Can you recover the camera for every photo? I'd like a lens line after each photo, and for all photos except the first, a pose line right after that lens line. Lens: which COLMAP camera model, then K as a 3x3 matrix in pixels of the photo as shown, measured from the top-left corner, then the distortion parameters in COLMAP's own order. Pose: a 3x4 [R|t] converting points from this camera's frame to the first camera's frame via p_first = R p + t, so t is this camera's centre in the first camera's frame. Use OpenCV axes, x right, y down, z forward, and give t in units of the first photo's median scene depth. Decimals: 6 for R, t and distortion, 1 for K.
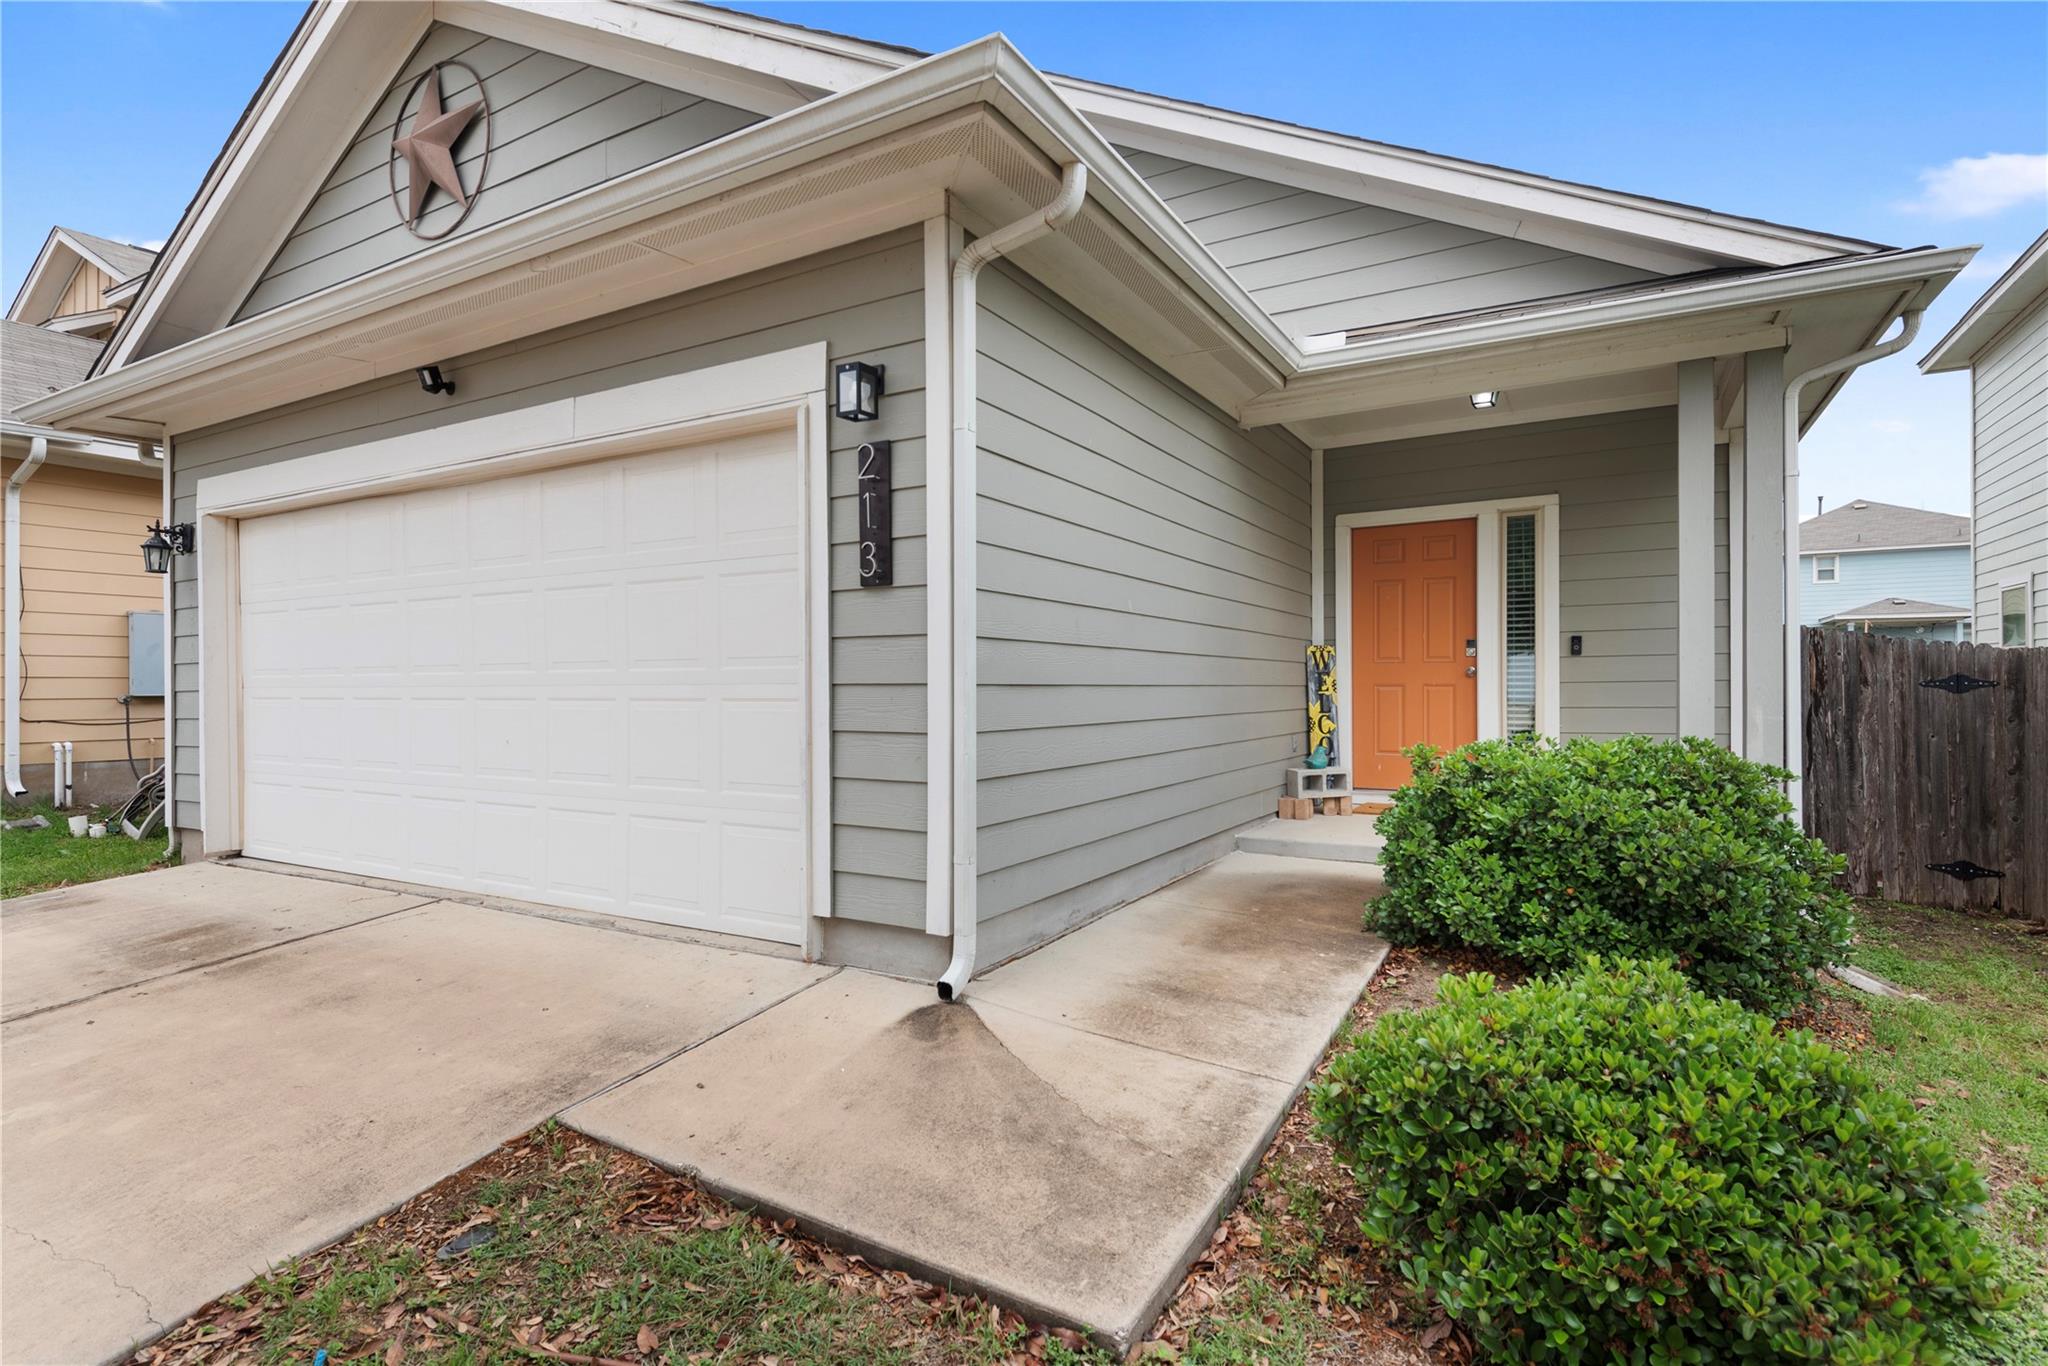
lens RADIAL K [[1023.5, 0, 1031.2], [0, 1023.5, 674.8], [0, 0, 1]] dist [0.018971, -0.000135]
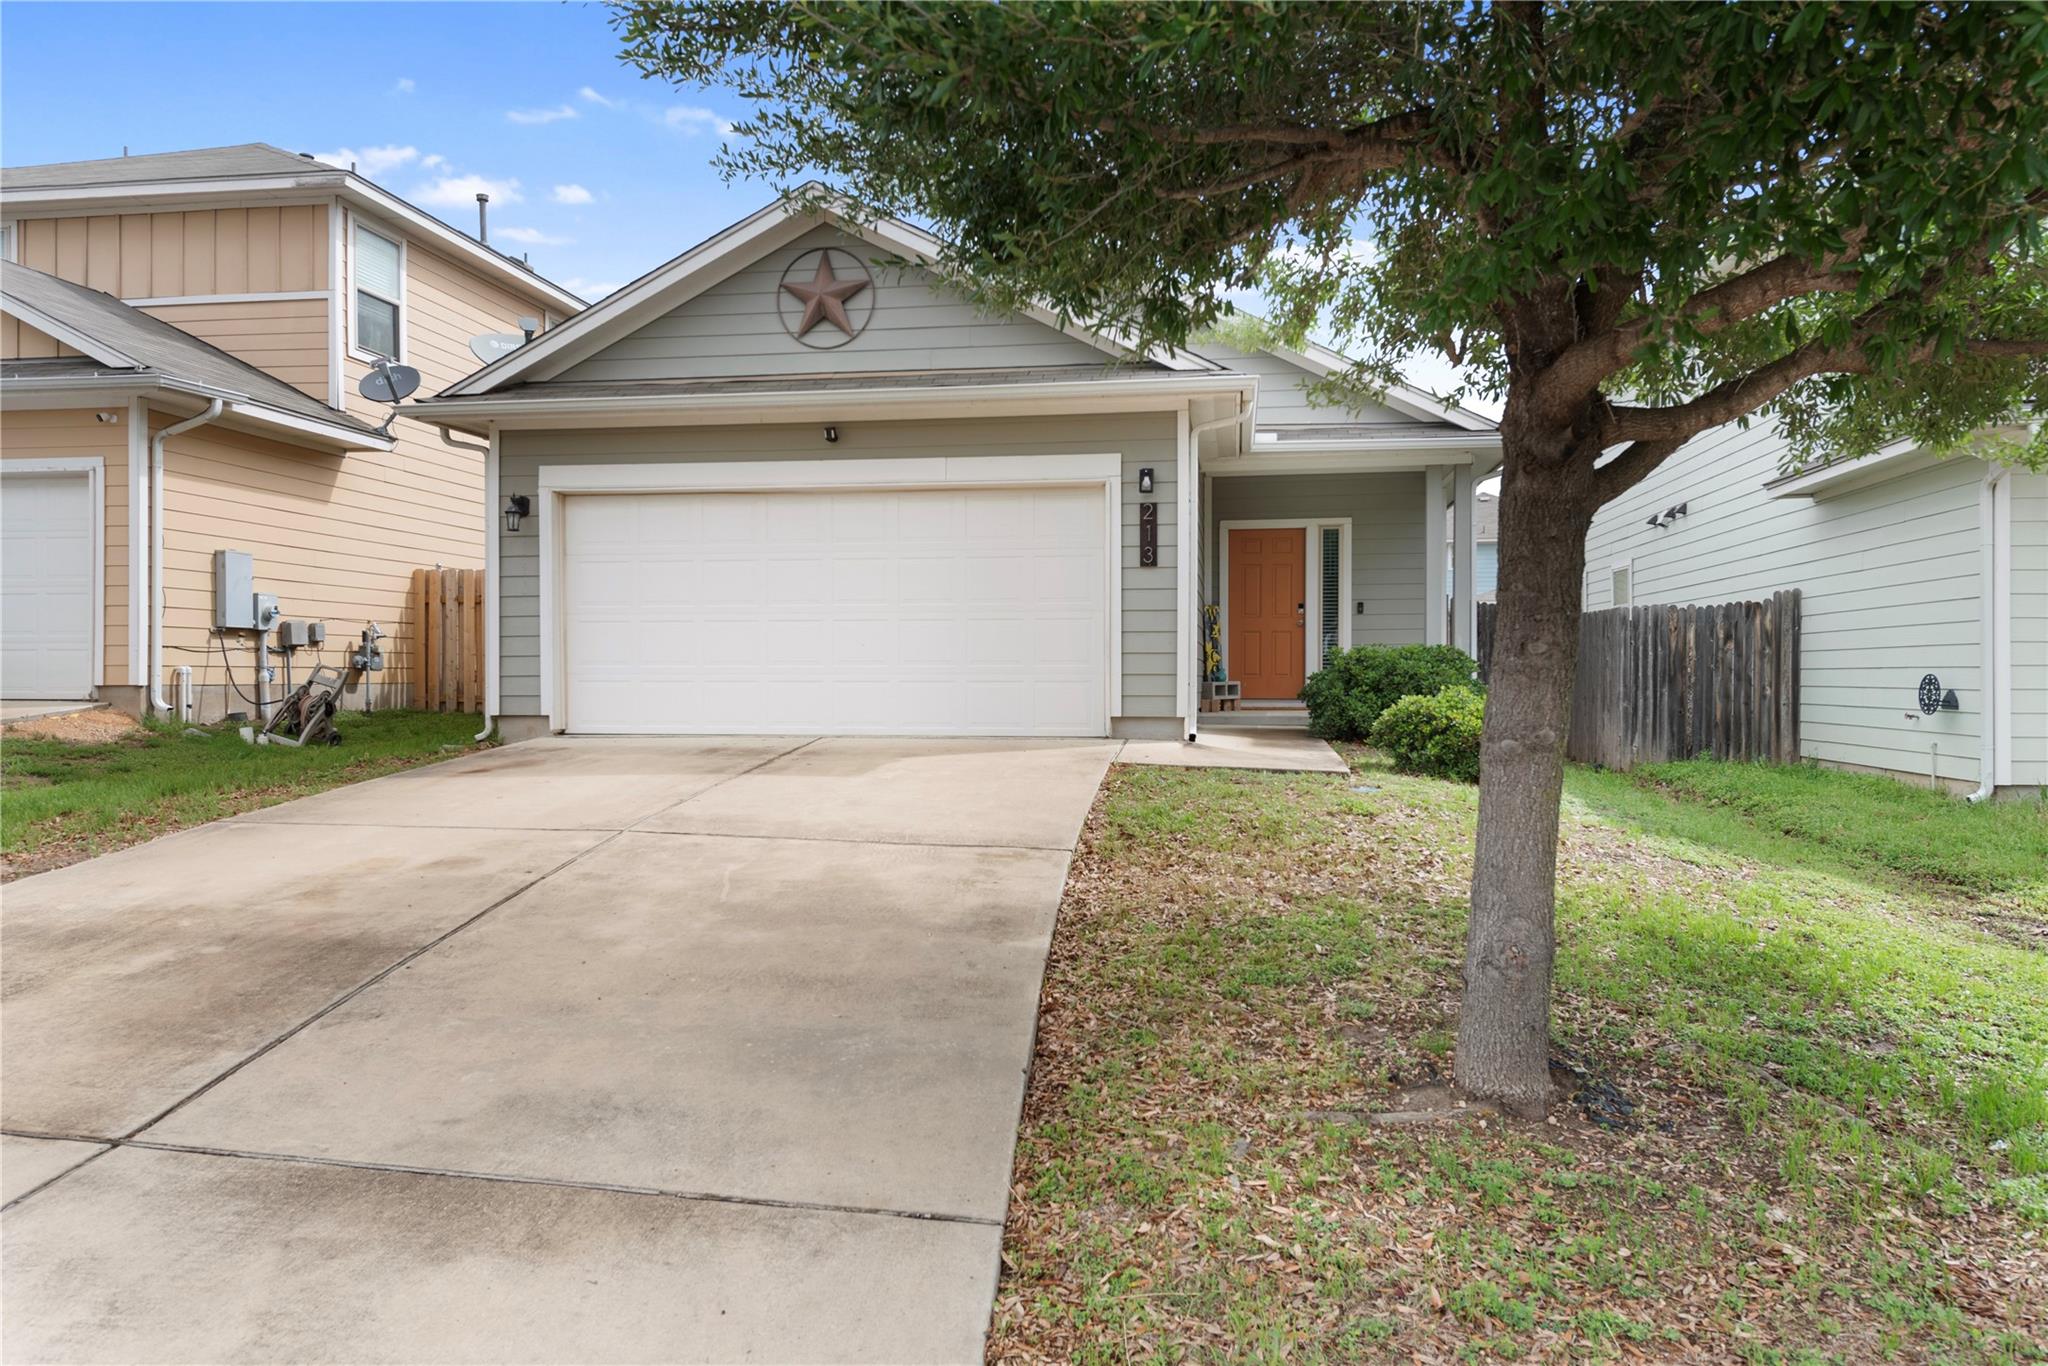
lens RADIAL K [[1368.6, 0, 1017.2], [0, 1368.6, 686.6], [0, 0, 1]] dist [0.043933, 0.000841]
pose [[0.938292, 0.003257, 0.345830, -1.027222], [-0.008803, 0.999857, 0.014465, 0.095924], [-0.345733, -0.016617, 0.938186, -1.214874]]
